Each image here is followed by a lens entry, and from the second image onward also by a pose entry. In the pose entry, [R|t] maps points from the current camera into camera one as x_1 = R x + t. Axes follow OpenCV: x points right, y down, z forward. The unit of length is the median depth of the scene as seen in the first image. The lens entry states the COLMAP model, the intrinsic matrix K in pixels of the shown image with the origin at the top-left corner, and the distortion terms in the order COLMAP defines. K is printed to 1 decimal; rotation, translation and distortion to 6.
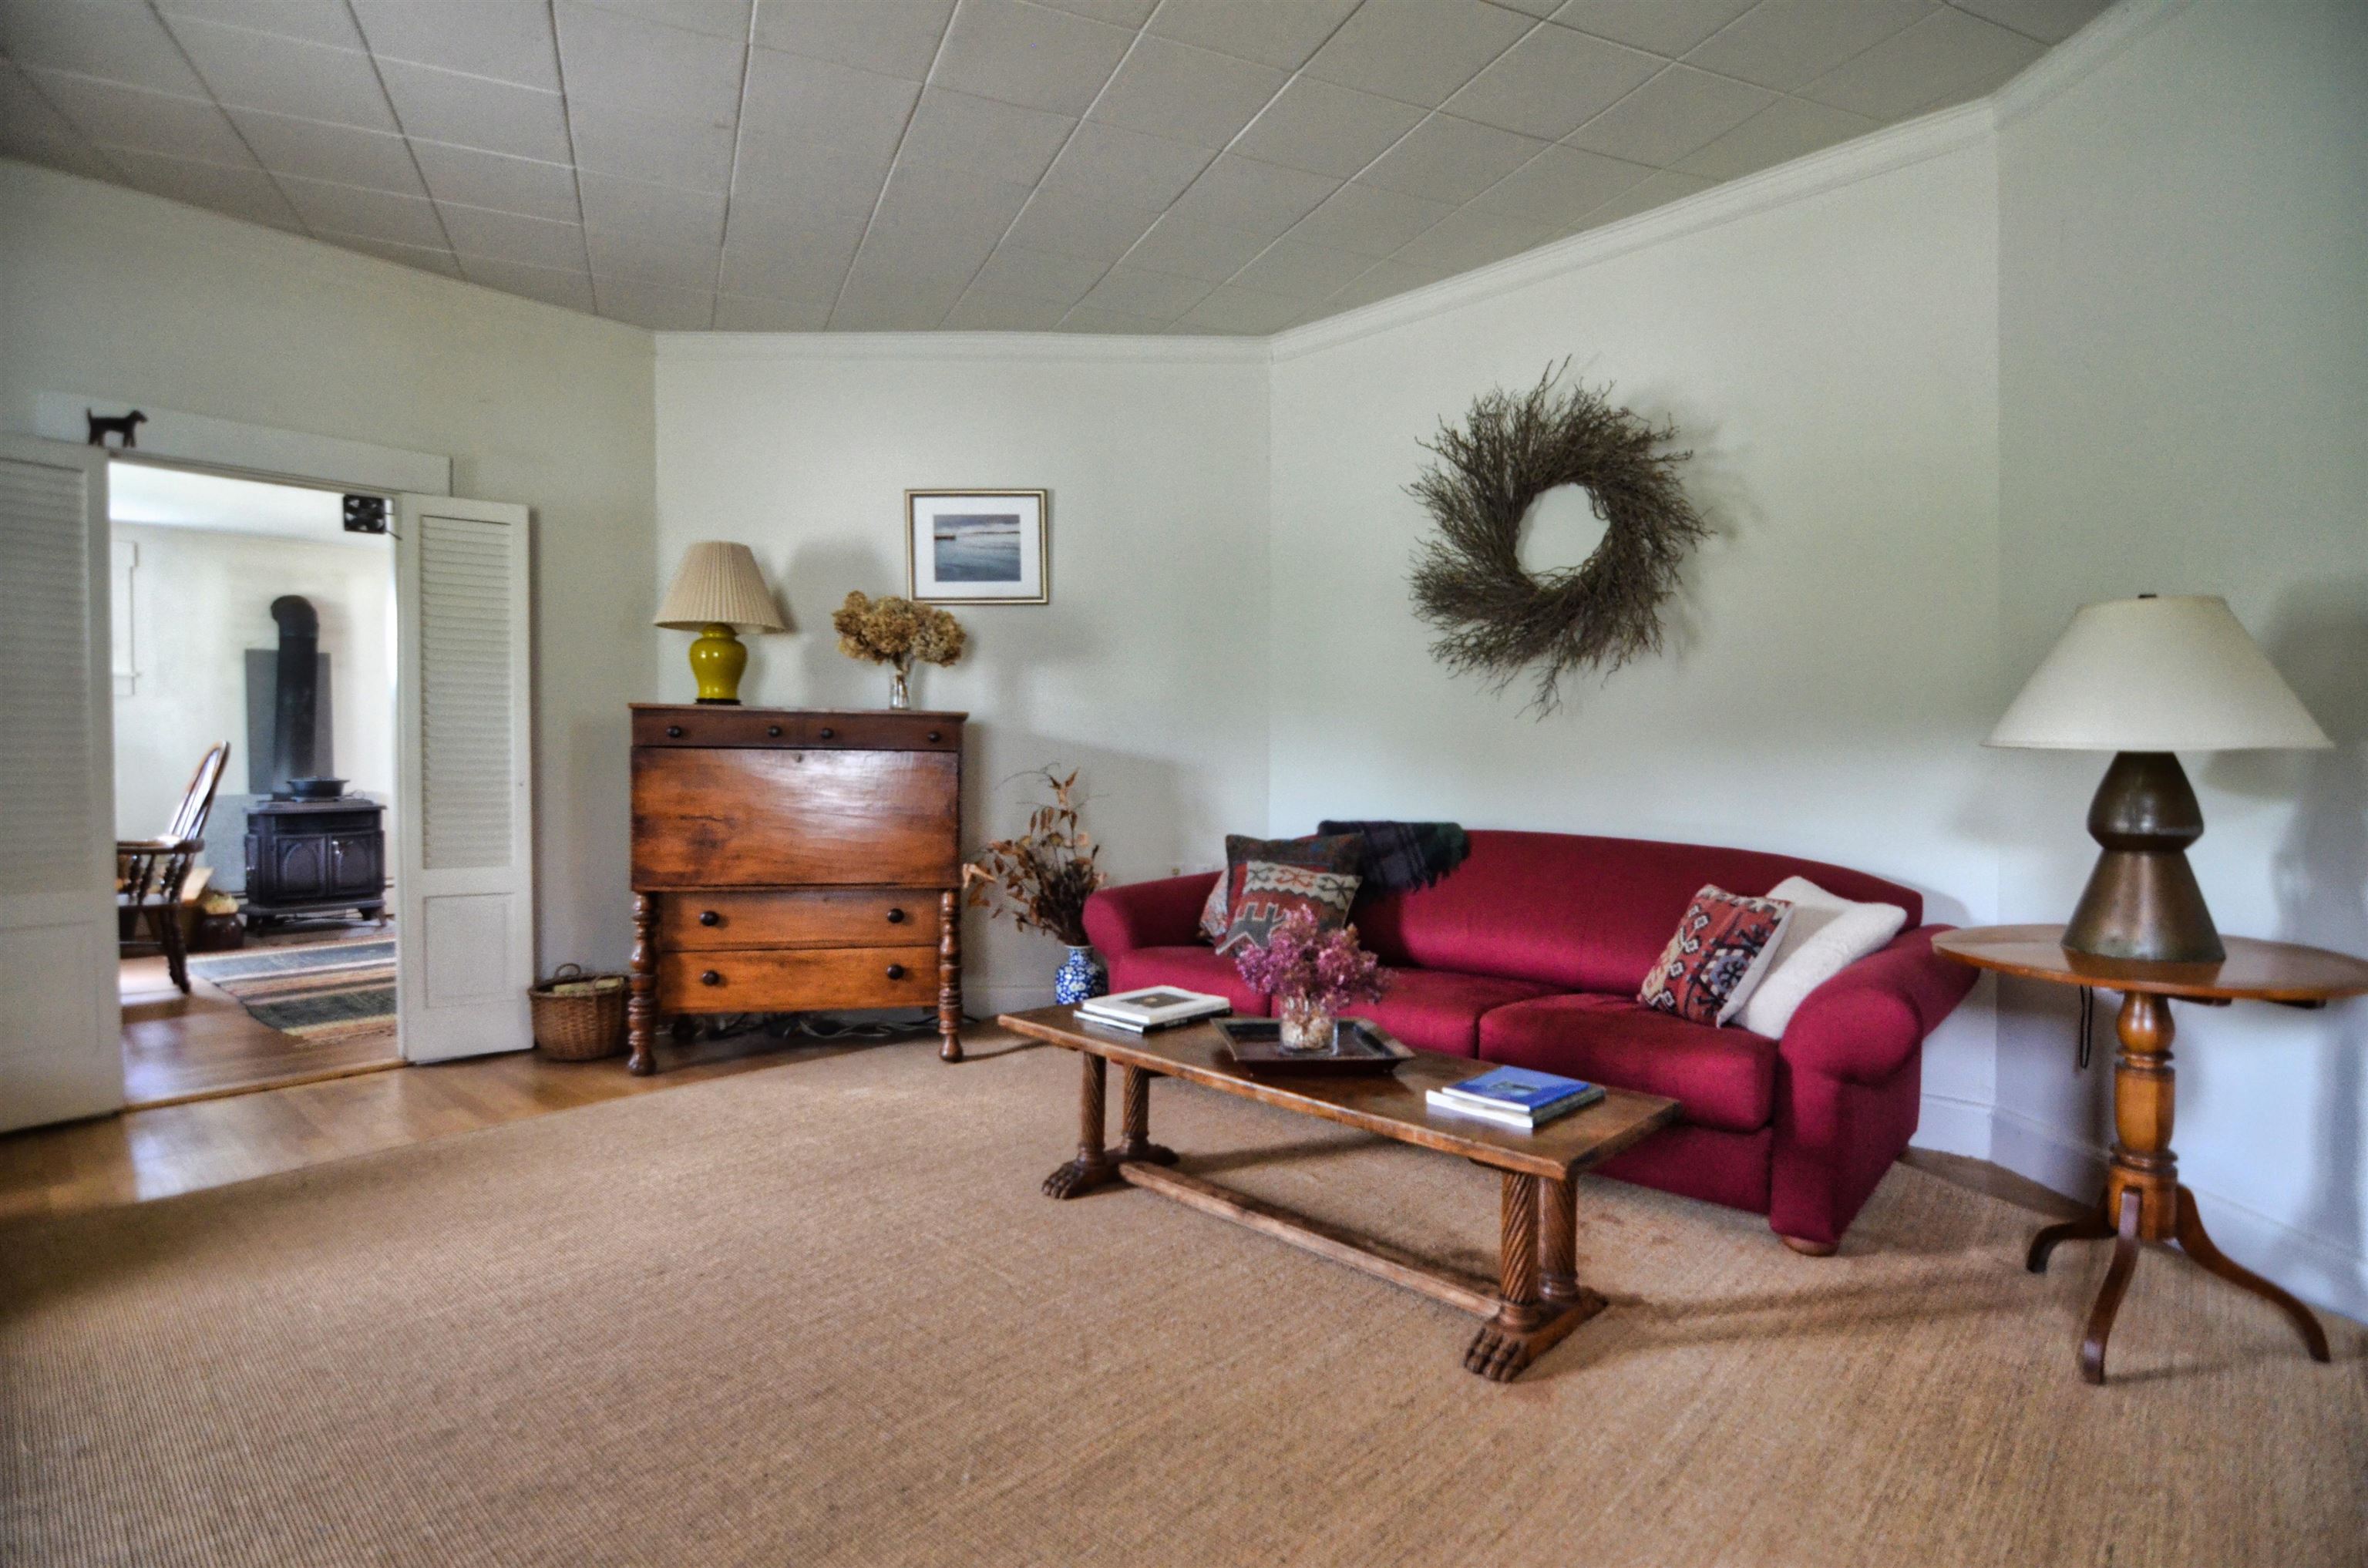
lens RADIAL K [[1142.1, 0, 1198.0], [0, 1142.1, 787.0], [0, 0, 1]] dist [-0.011906, -0.005533]
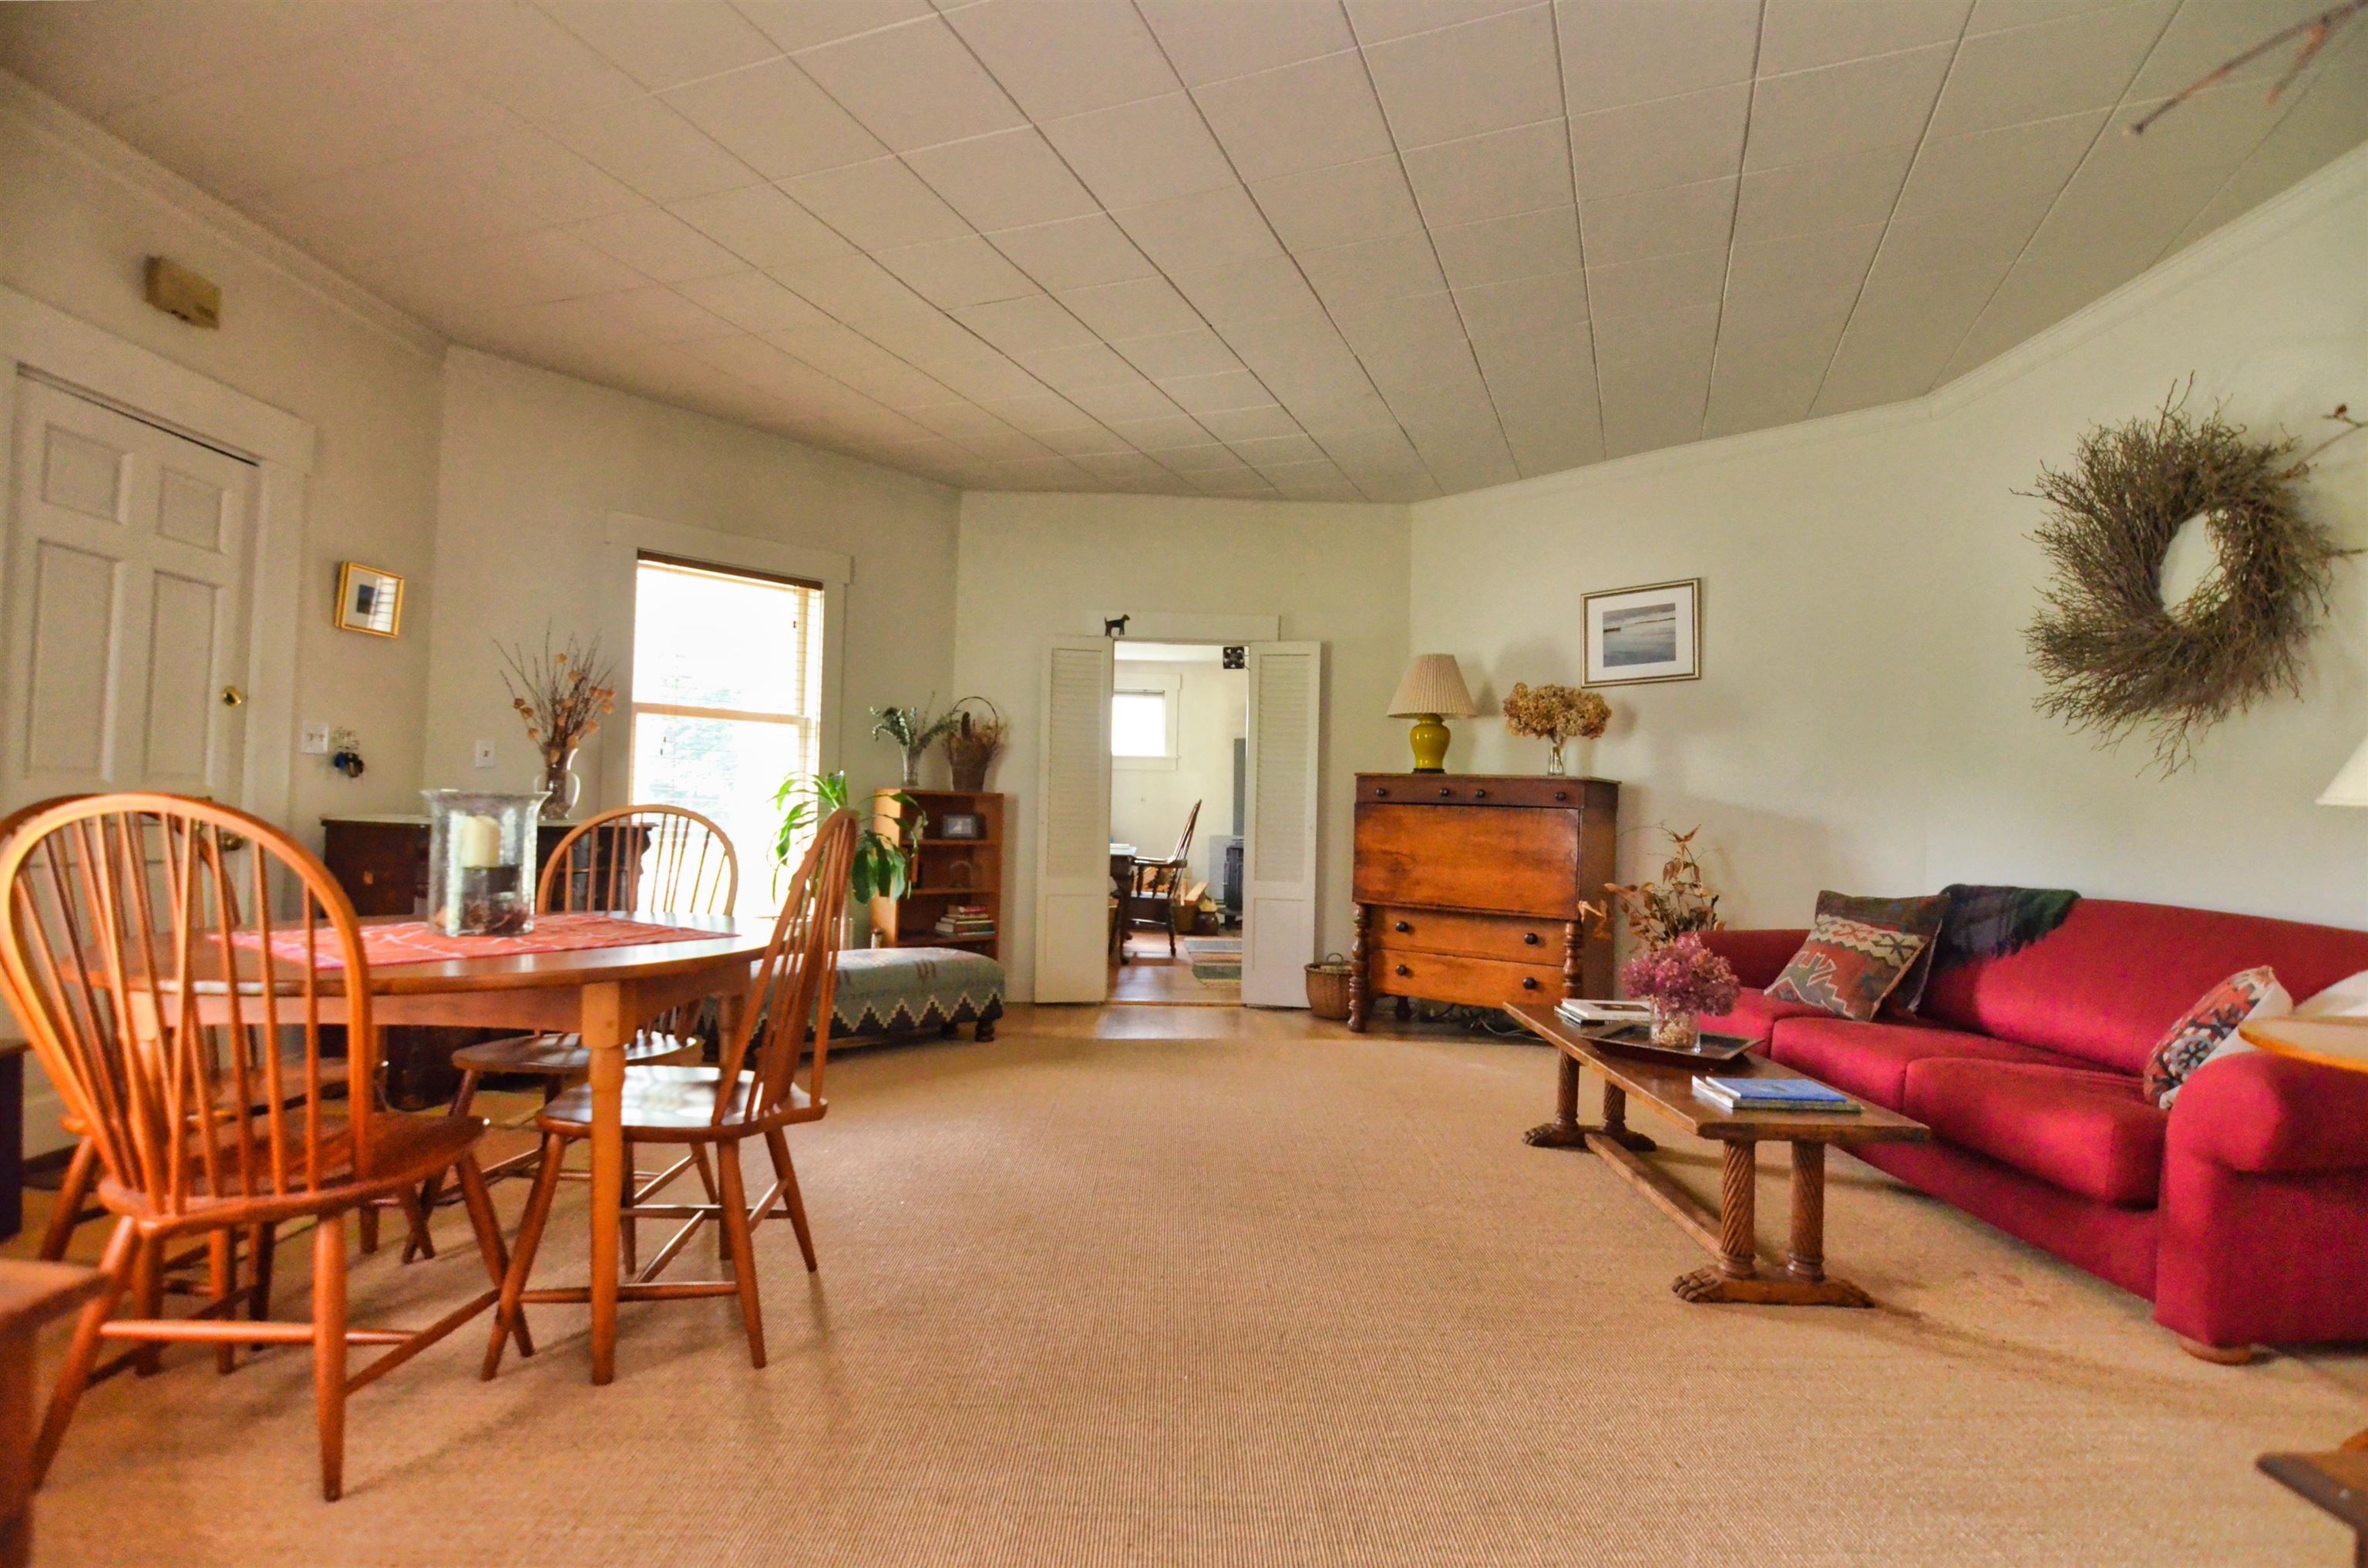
lens RADIAL K [[1142.1, 0, 1195.1], [0, 1142.1, 786.7], [0, 0, 1]] dist [-0.011906, -0.005533]
pose [[0.691668, -0.004696, -0.722200, 0.396654], [-0.036180, 0.998498, -0.041143, 0.010887], [0.721309, 0.054587, 0.690459, -0.149305]]
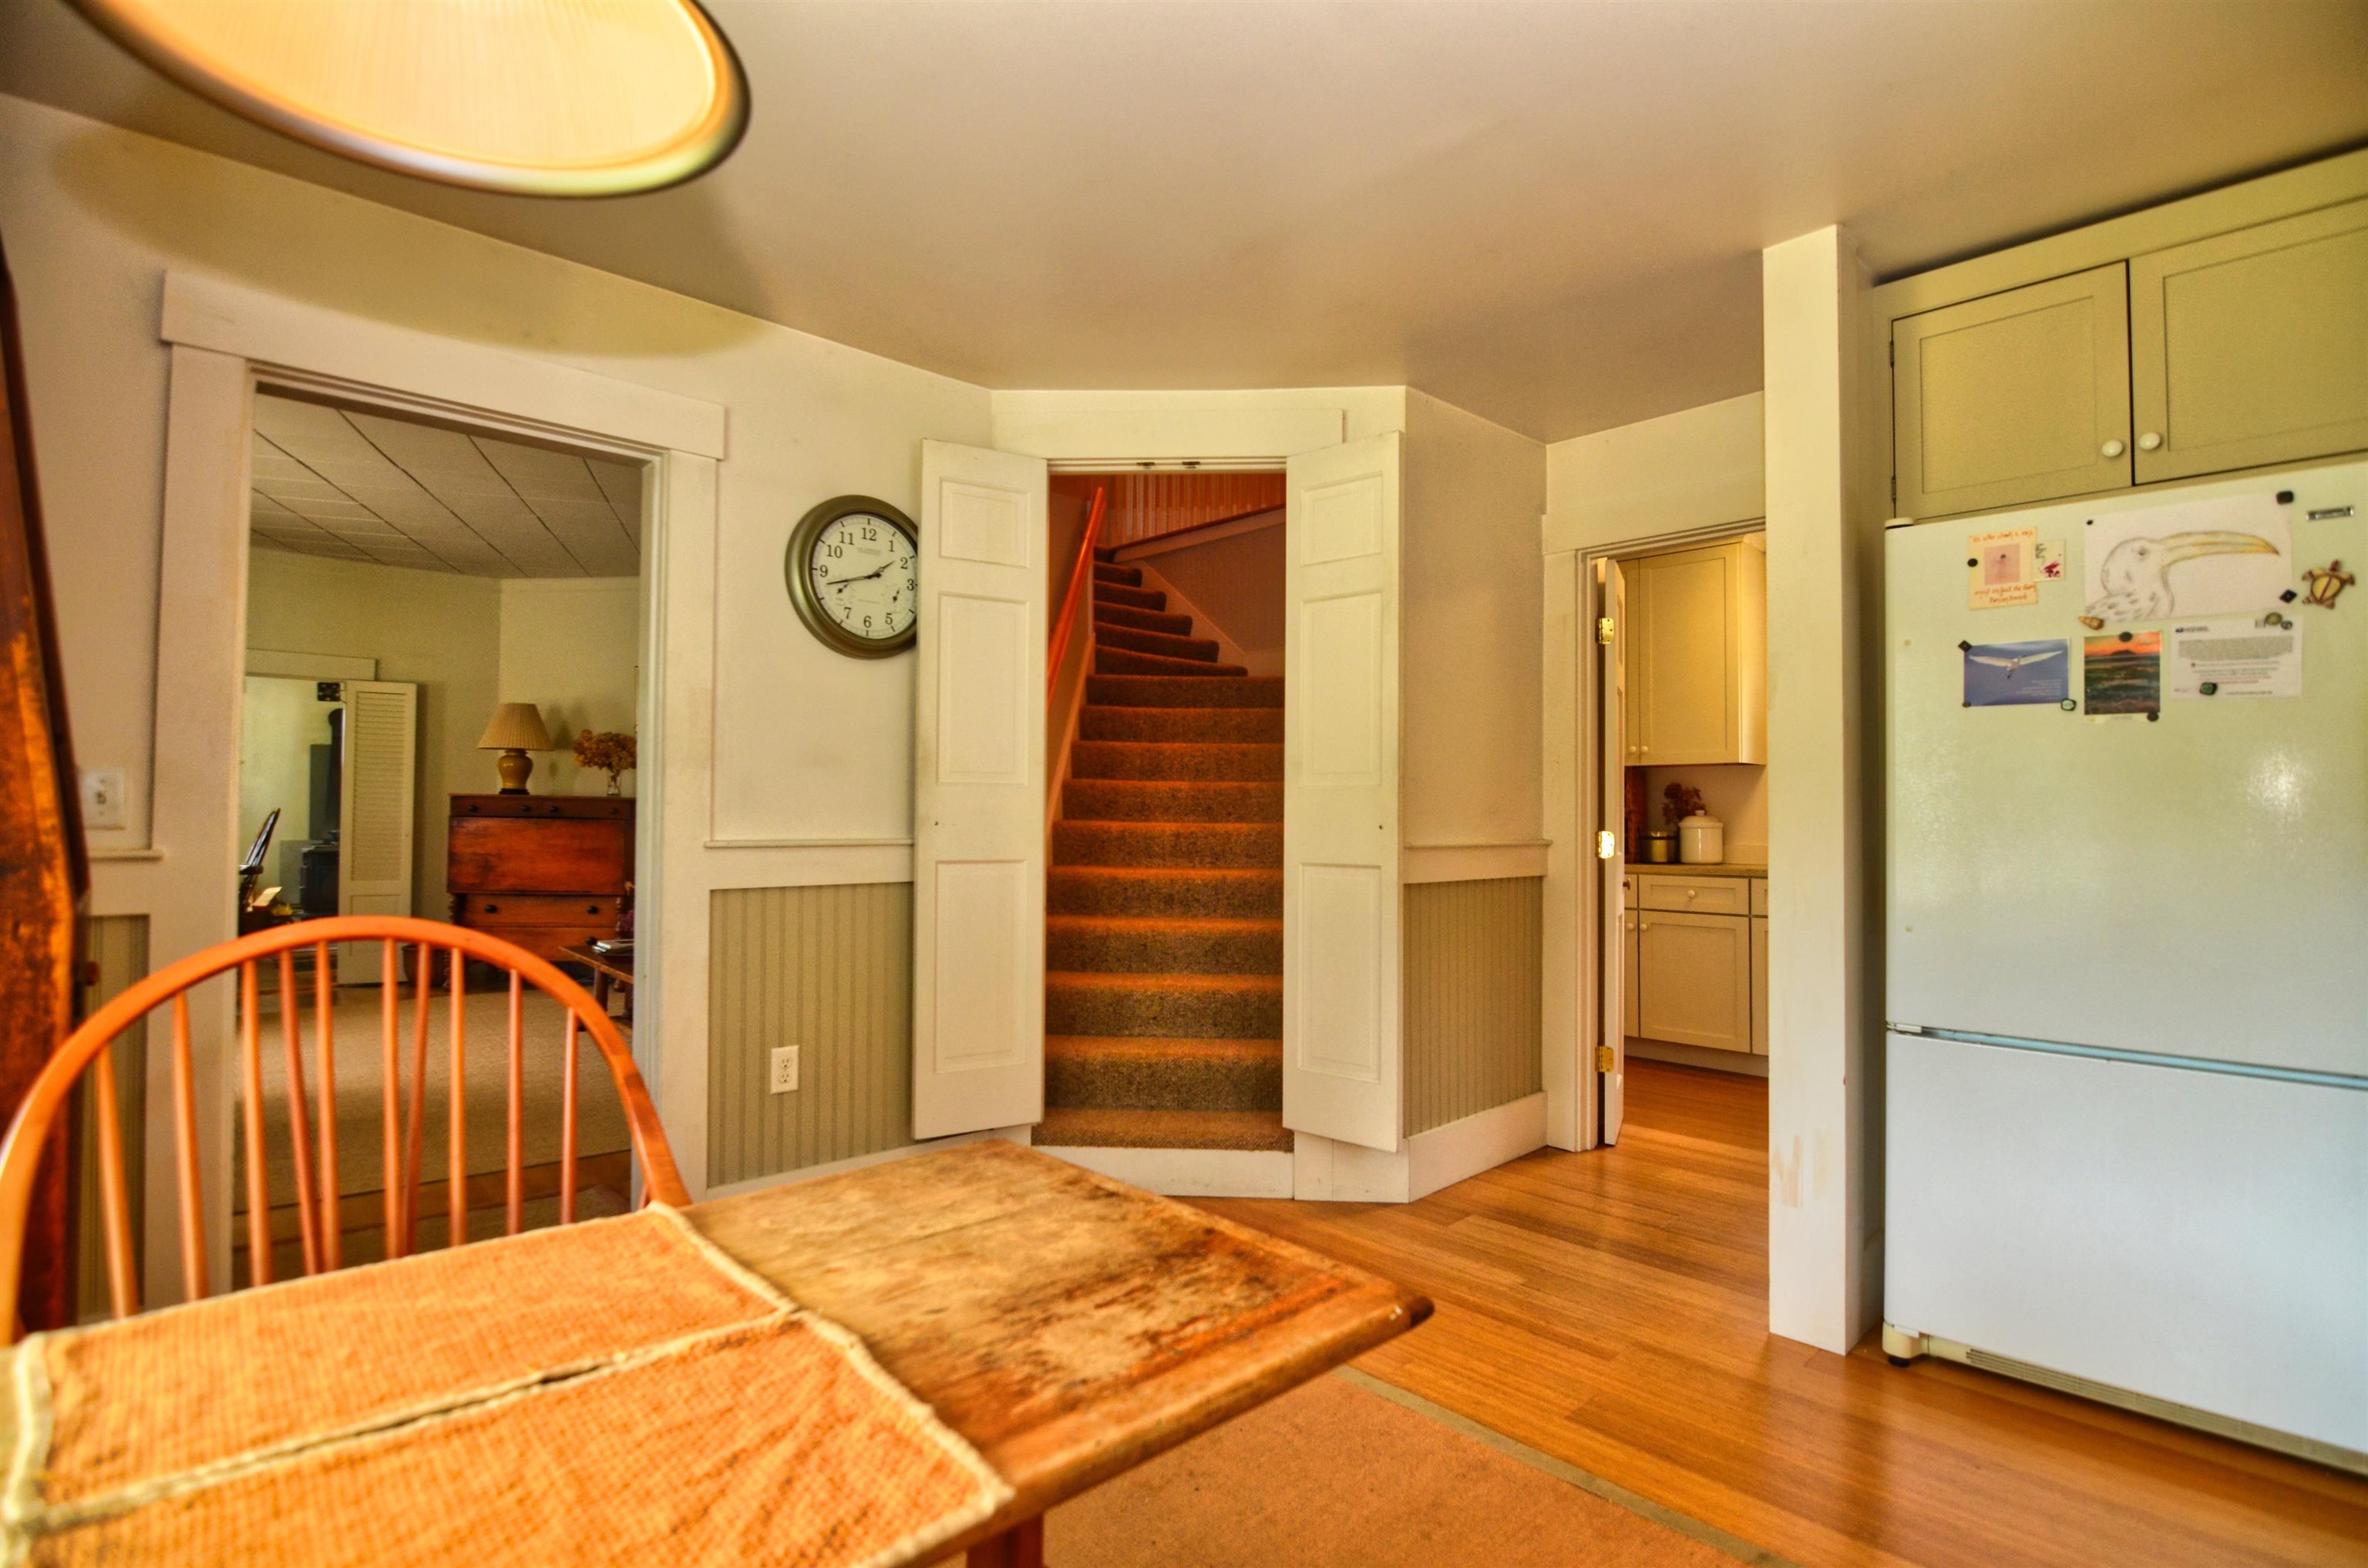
lens RADIAL K [[1142.1, 0, 1198.9], [0, 1142.1, 785.3], [0, 0, 1]] dist [-0.011906, -0.005533]
pose [[0.996386, 0.002307, -0.084908, 0.874698], [-0.006424, 0.998815, -0.048242, -0.003846], [0.084696, 0.048613, 0.995220, -0.752614]]
